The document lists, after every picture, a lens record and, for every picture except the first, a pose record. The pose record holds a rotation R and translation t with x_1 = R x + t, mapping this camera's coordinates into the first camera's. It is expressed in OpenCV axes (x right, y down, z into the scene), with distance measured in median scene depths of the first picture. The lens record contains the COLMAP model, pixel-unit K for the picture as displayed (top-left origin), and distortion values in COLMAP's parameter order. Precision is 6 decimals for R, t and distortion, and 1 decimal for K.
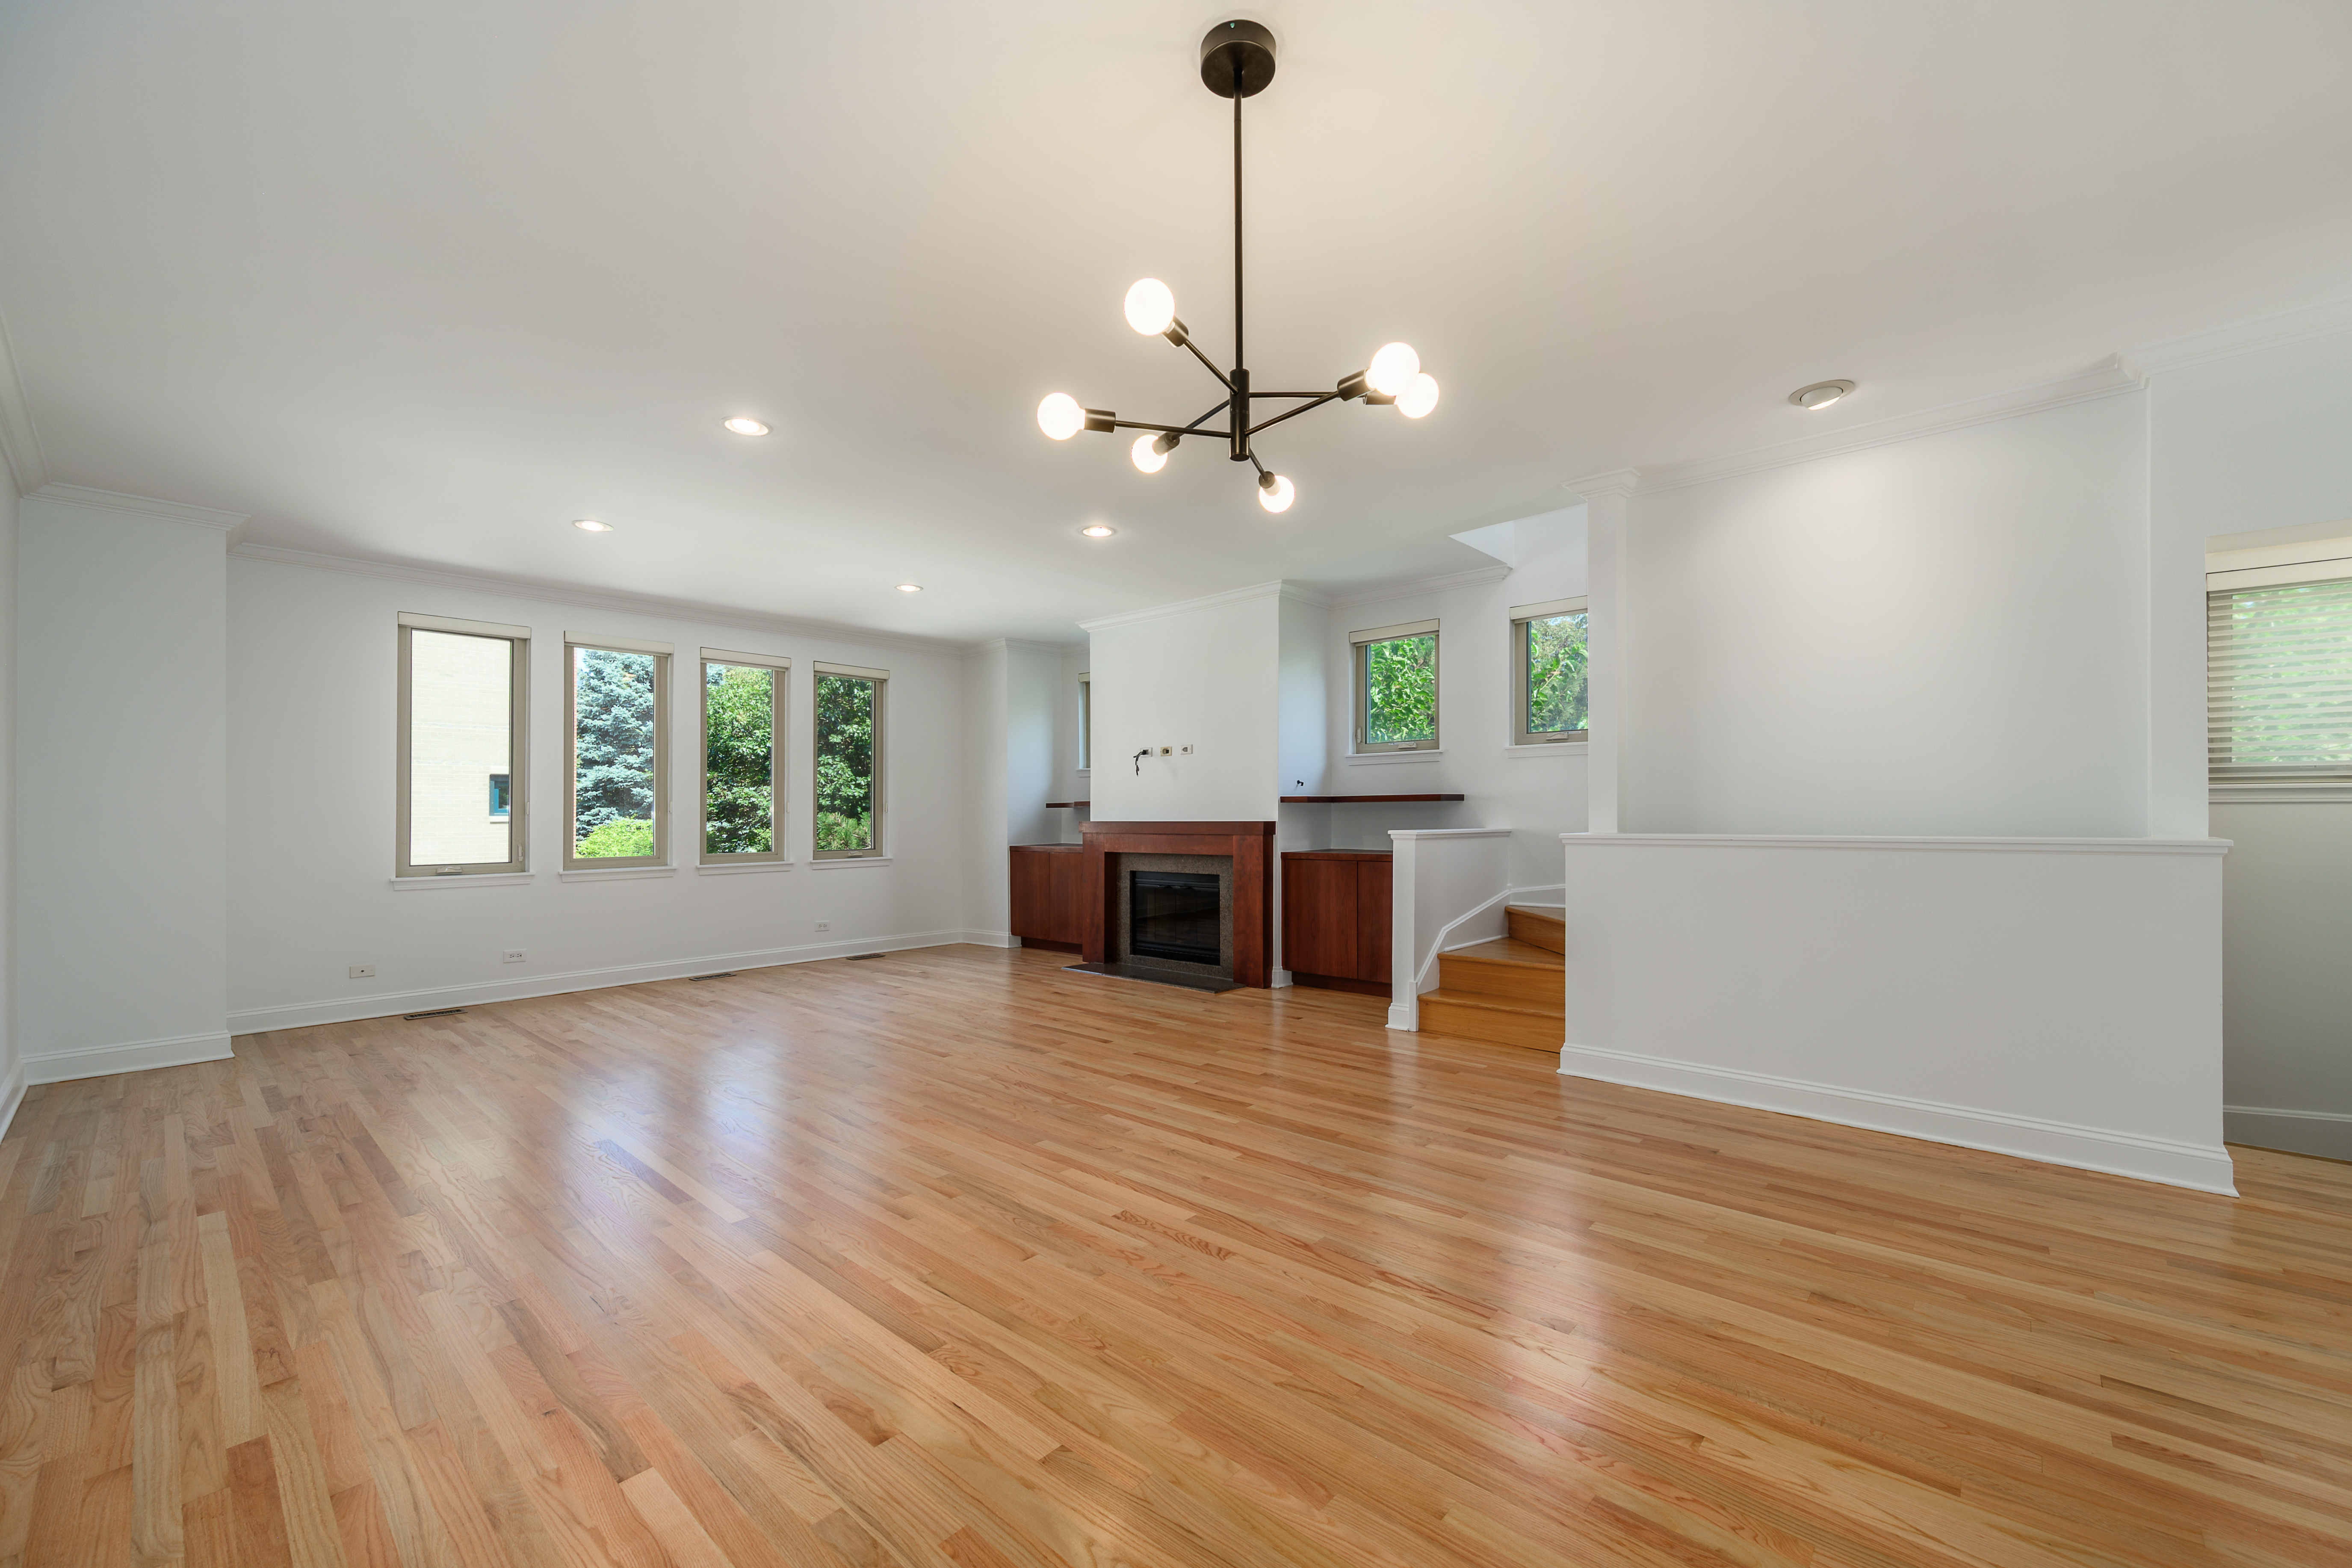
lens RADIAL K [[936.9, 0, 1218.4], [0, 936.9, 808.0], [0, 0, 1]] dist [-0.002433, -0.000459]
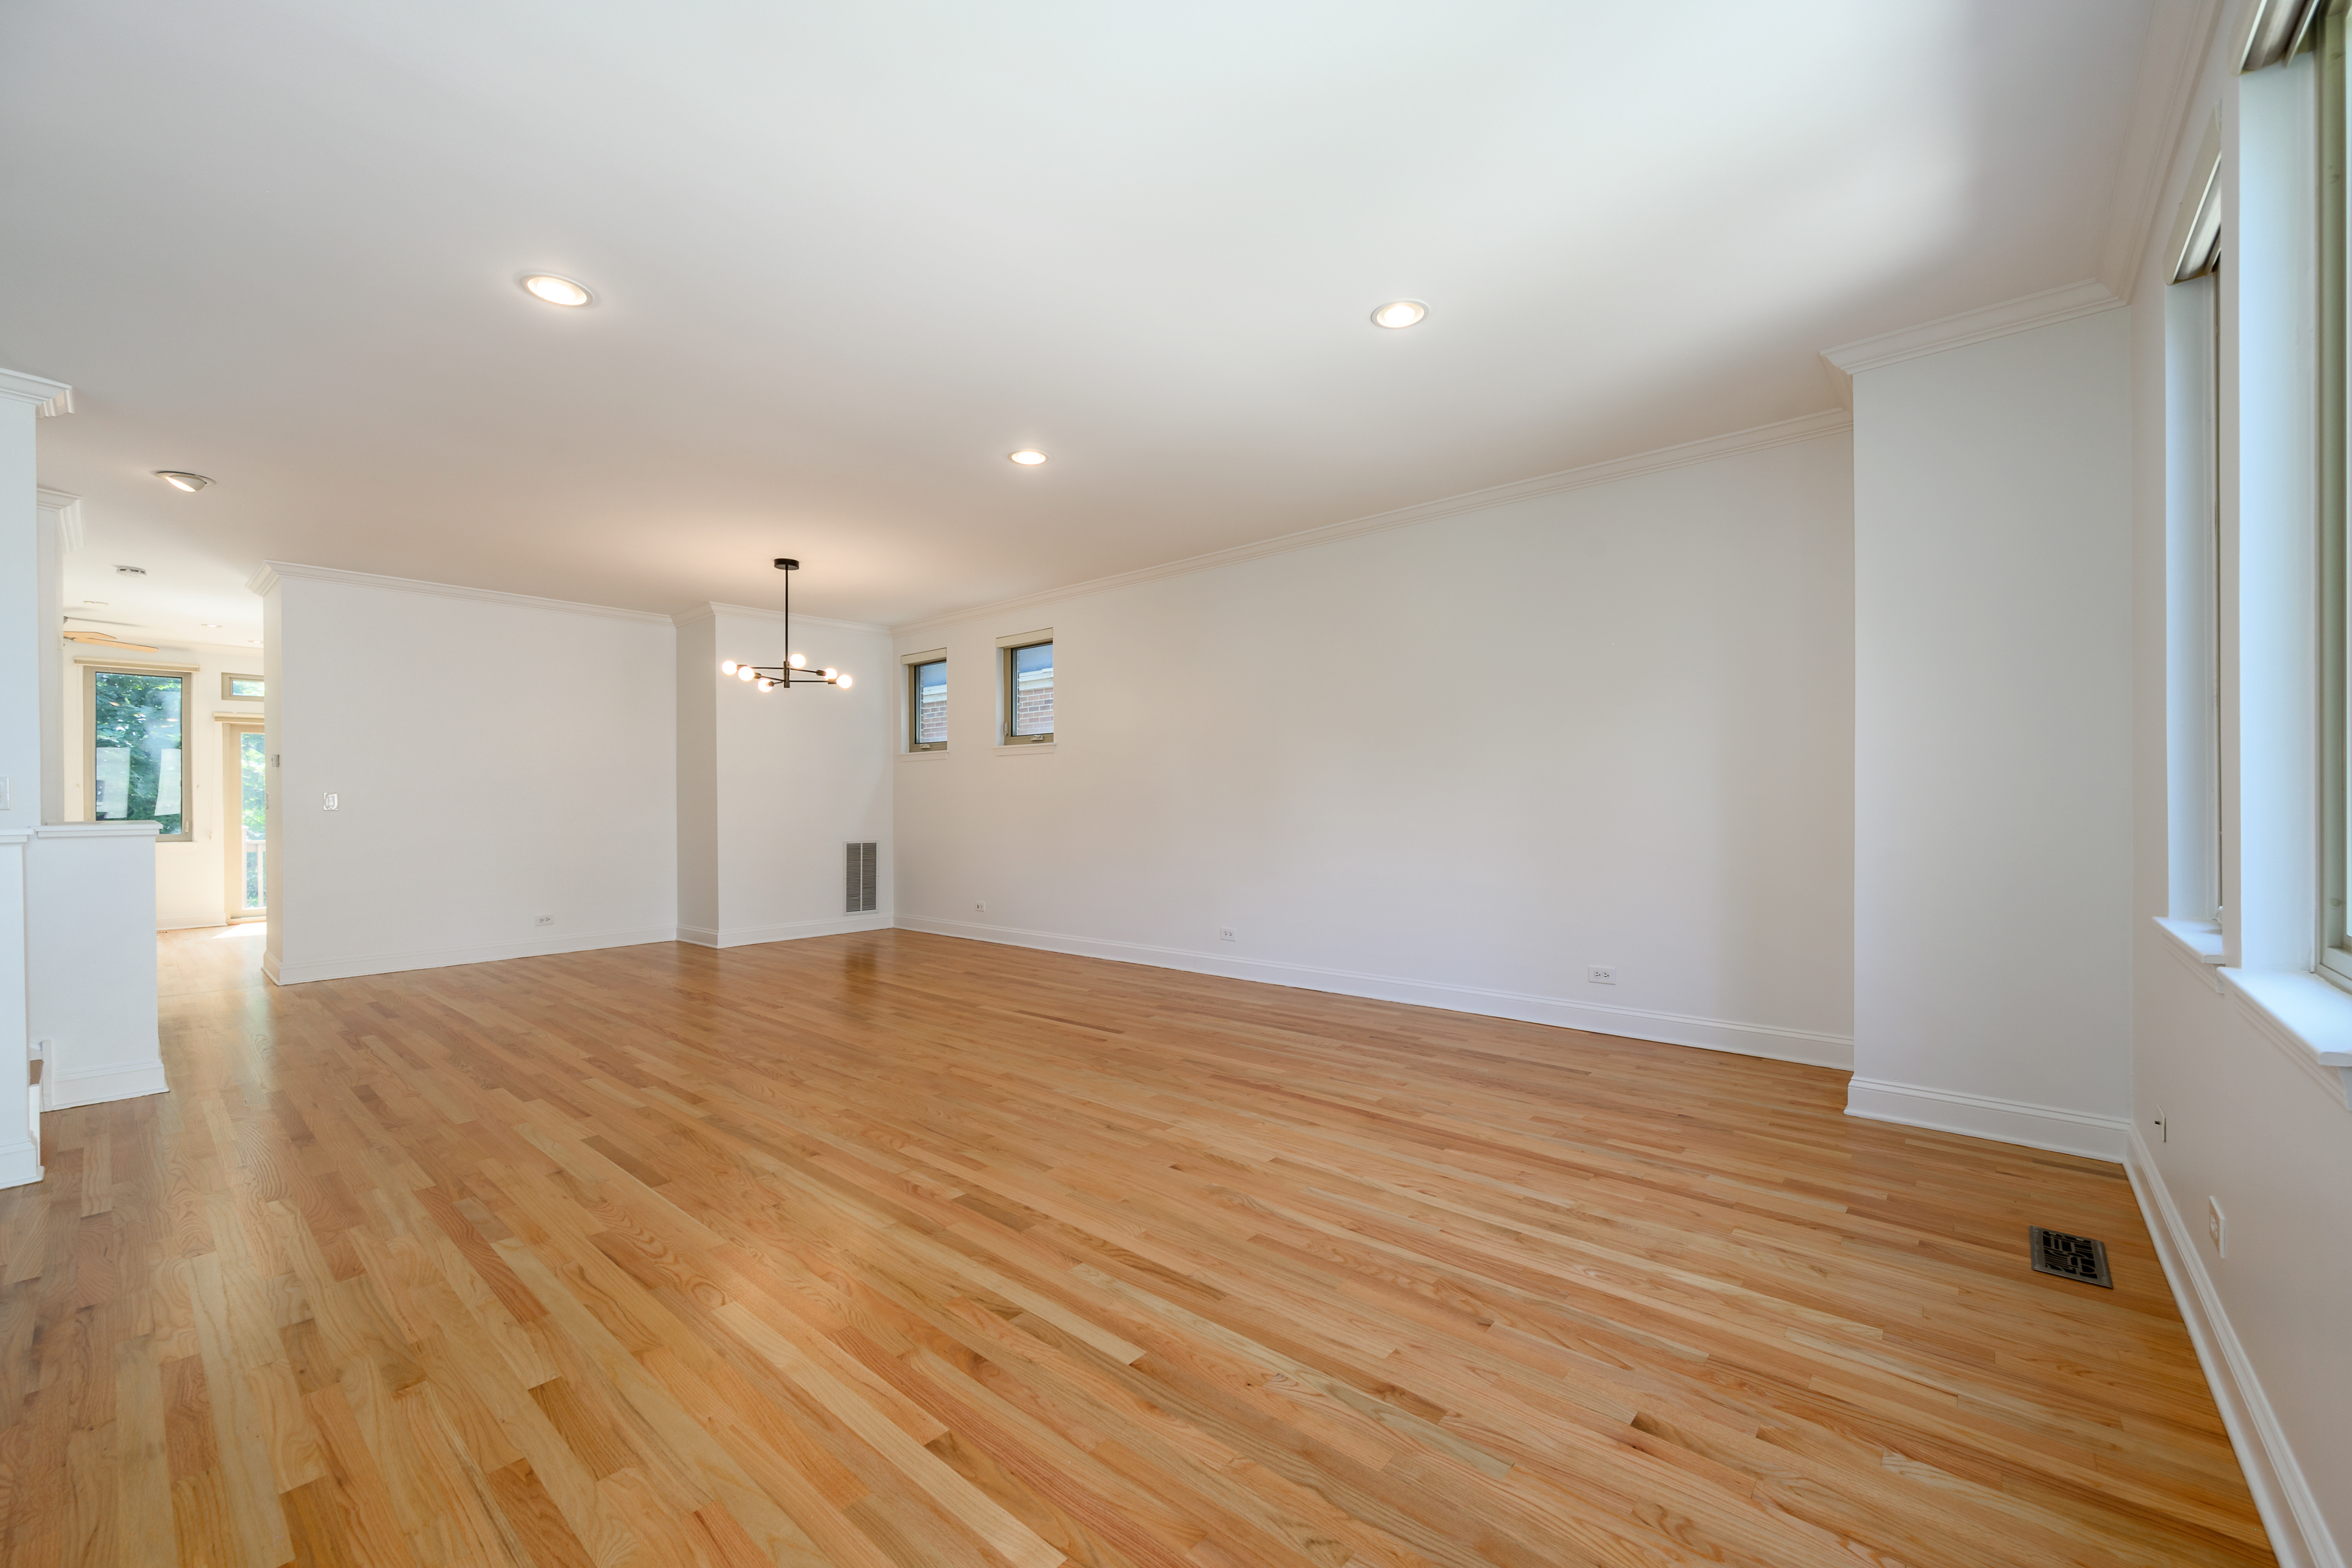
lens RADIAL K [[927.5, 0, 1194.2], [0, 927.5, 793.5], [0, 0, 1]] dist [0.001916, 0.000204]
pose [[-0.999845, 0.017612, -0.000583, -0.543662], [0.017618, 0.999749, -0.013817, 0.022998], [0.000340, -0.013825, -0.999904, 1.648513]]
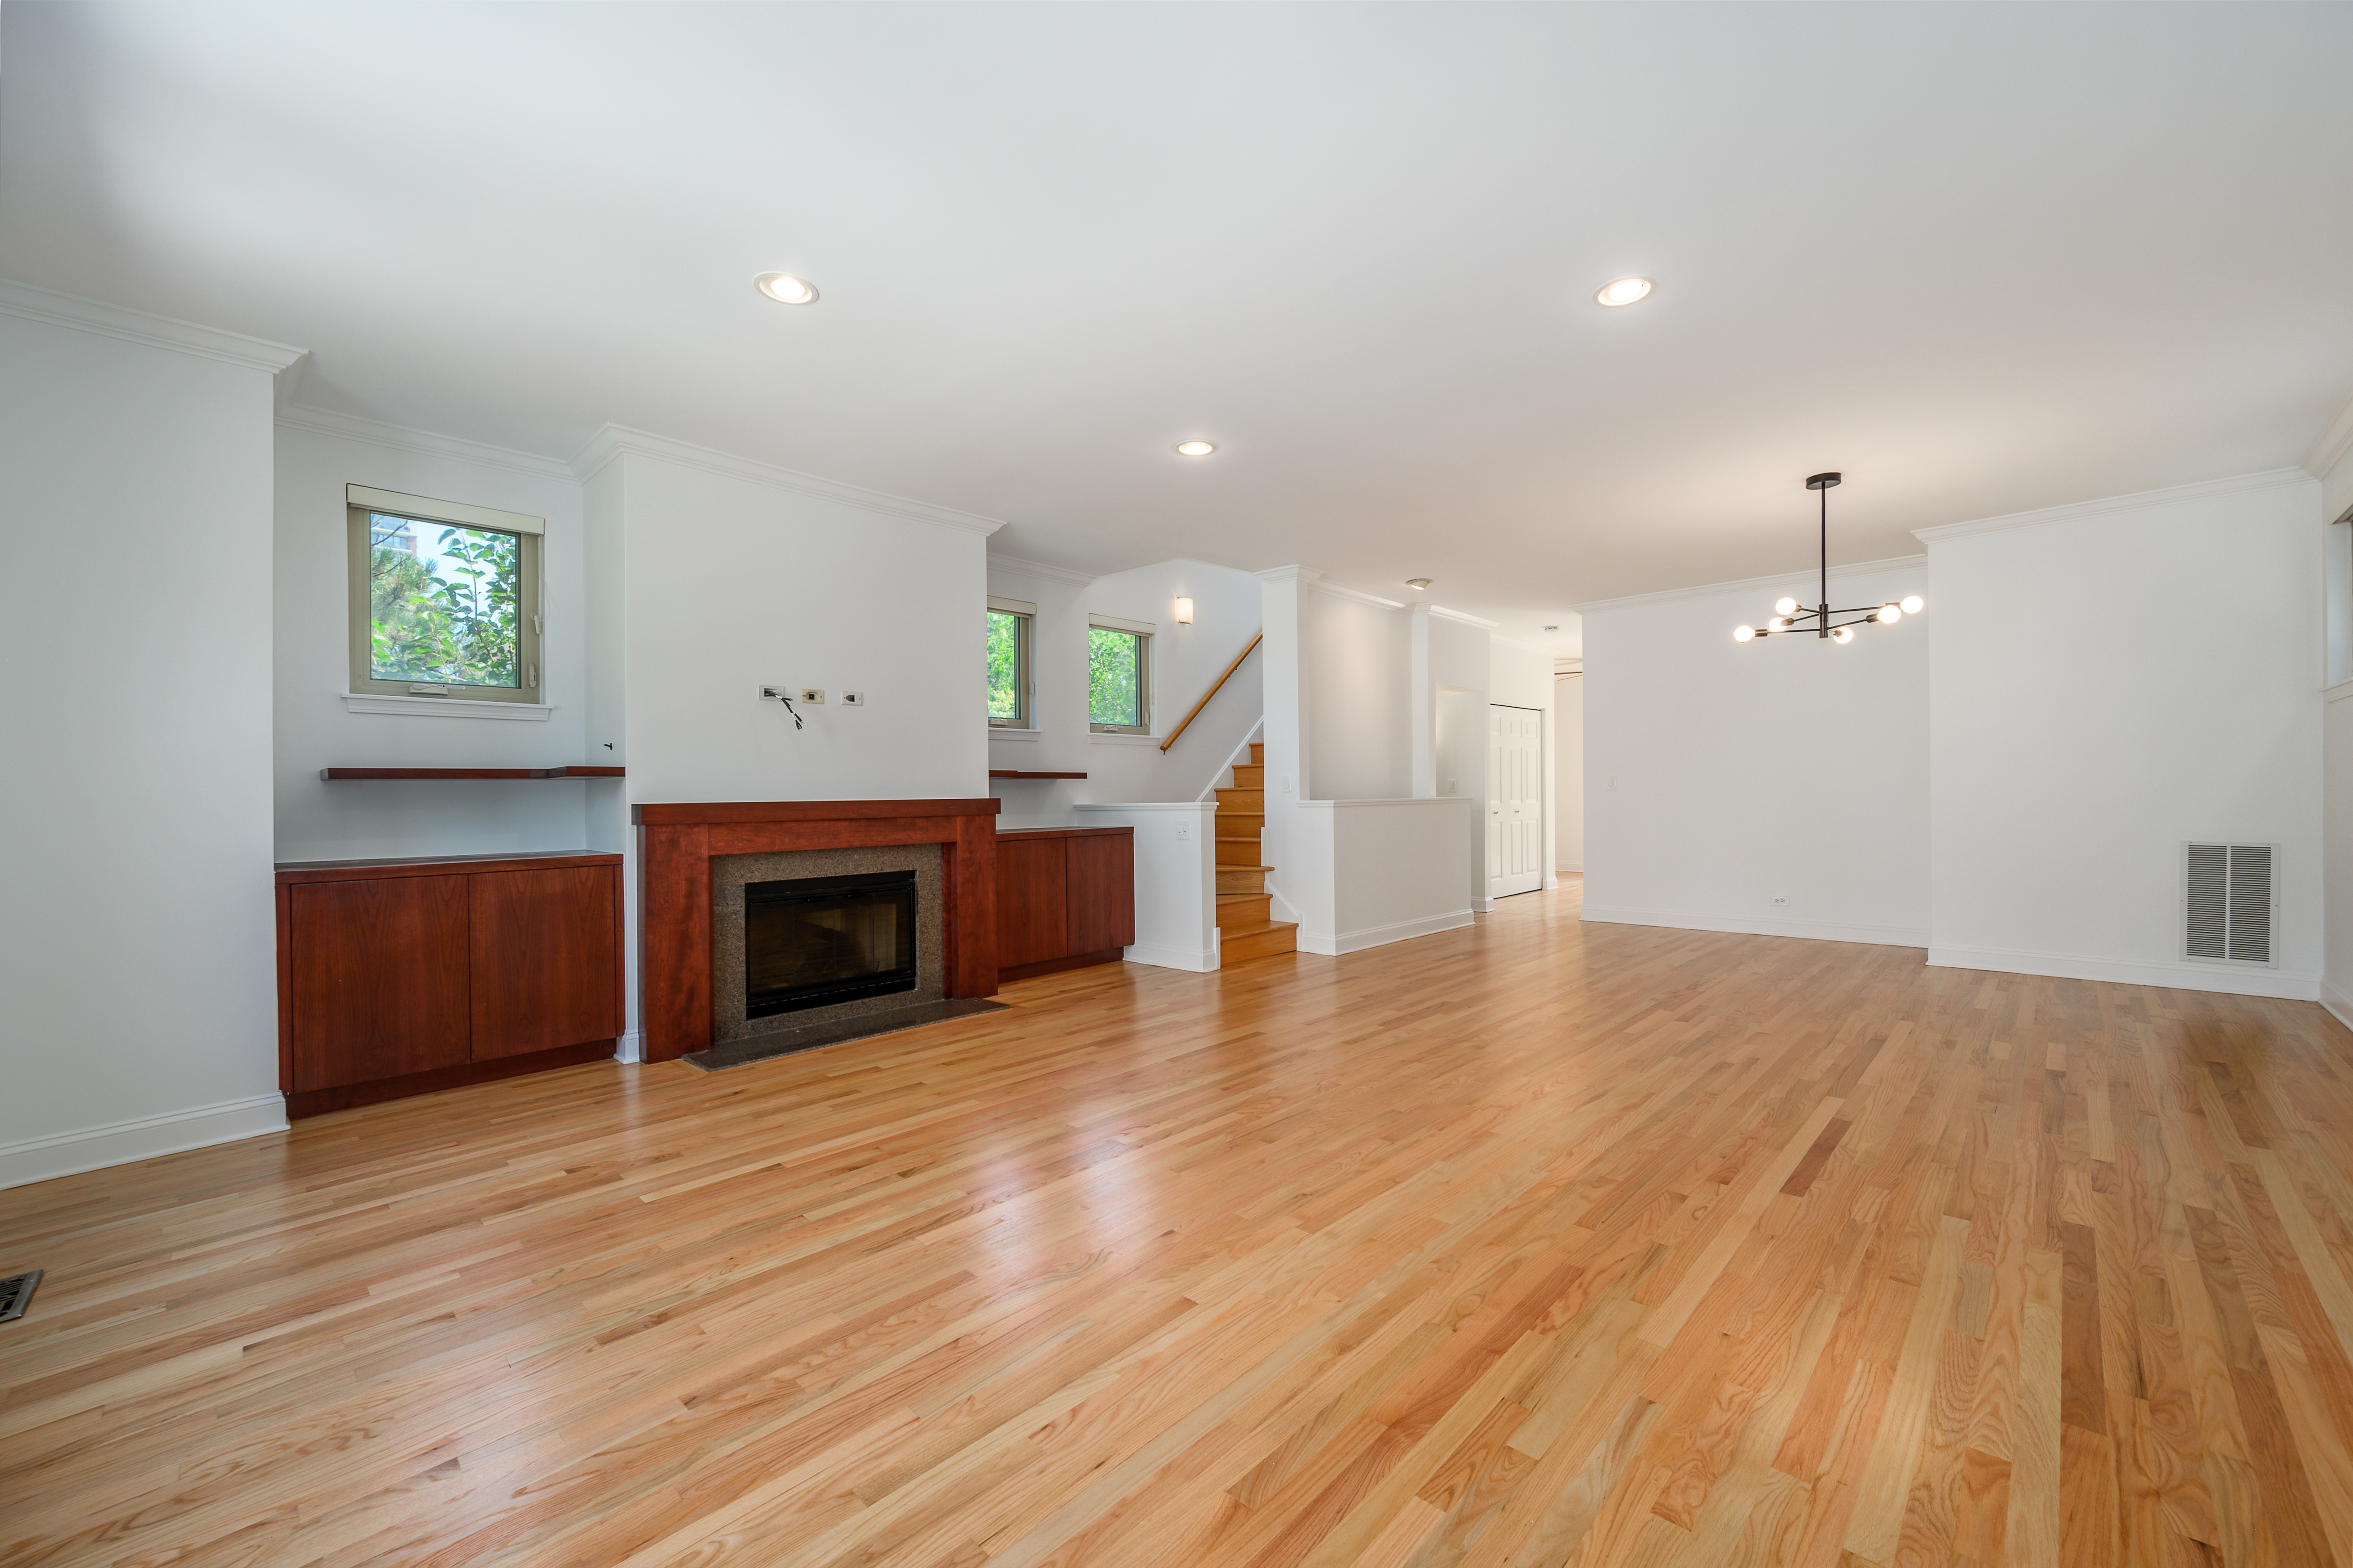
lens RADIAL K [[922.1, 0, 1171.0], [0, 922.1, 799.4], [0, 0, 1]] dist [-0.000378, 0.000099]
pose [[0.056902, 0.001434, 0.998379, -1.013564], [0.007783, 0.999968, -0.001879, 0.022923], [-0.998349, 0.007877, 0.056889, 1.028561]]
